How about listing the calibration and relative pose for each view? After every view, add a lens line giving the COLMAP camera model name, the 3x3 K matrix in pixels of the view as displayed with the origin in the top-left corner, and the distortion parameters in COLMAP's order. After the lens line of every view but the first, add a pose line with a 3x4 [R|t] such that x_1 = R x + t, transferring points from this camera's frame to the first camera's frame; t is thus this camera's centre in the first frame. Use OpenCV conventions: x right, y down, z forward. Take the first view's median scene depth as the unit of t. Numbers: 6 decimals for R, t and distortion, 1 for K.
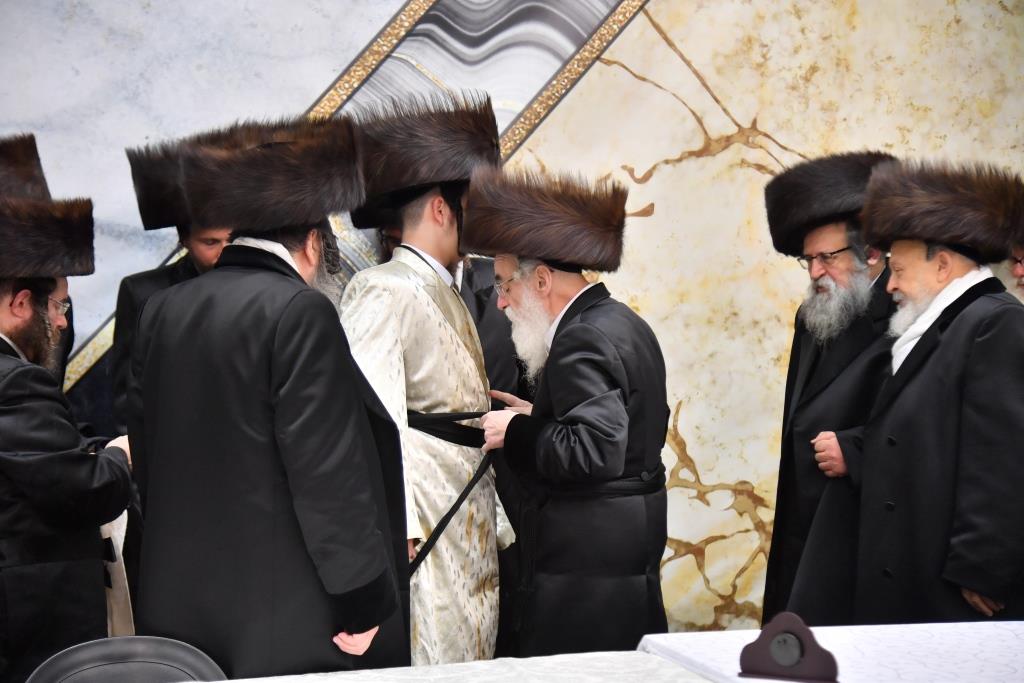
lens RADIAL K [[2274.0, 0, 548.7], [0, 2274.0, 388.1], [0, 0, 1]] dist [0.554724, 0.000000]
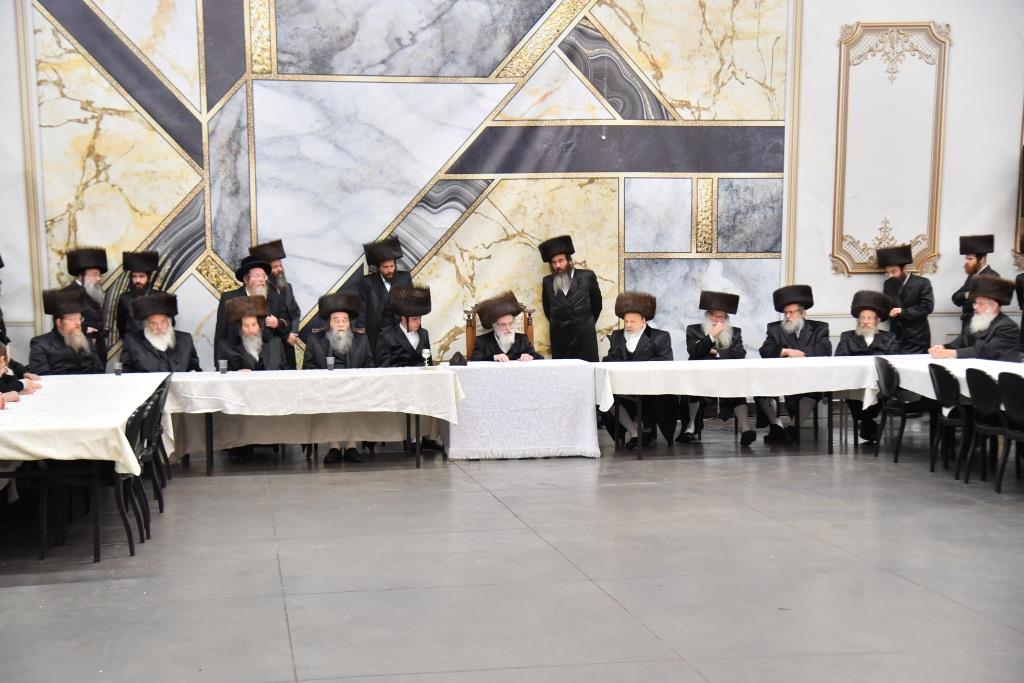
lens RADIAL K [[1539.5, 0, 528.3], [0, 1539.5, 357.5], [0, 0, 1]] dist [0.355518, 0.000000]
pose [[0.990493, 0.000765, -0.137561, 0.401028], [-0.001332, 0.999991, -0.004032, 0.075769], [0.137557, 0.004177, 0.990485, -1.186113]]
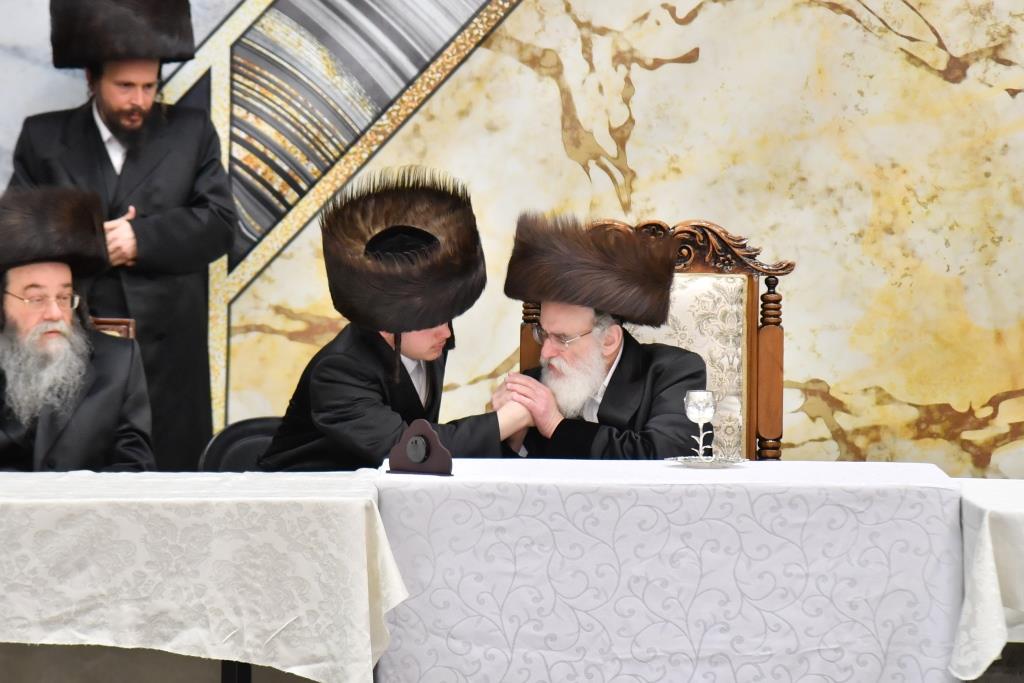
lens RADIAL K [[5410.1, 0, 509.9], [0, 5410.1, 349.0], [0, 0, 1]] dist [1.444079, 0.000000]
pose [[0.952750, 0.029270, -0.302341, 0.593833], [-0.034599, 0.999326, -0.012283, 0.059097], [0.301778, 0.022163, 0.953121, -0.958455]]
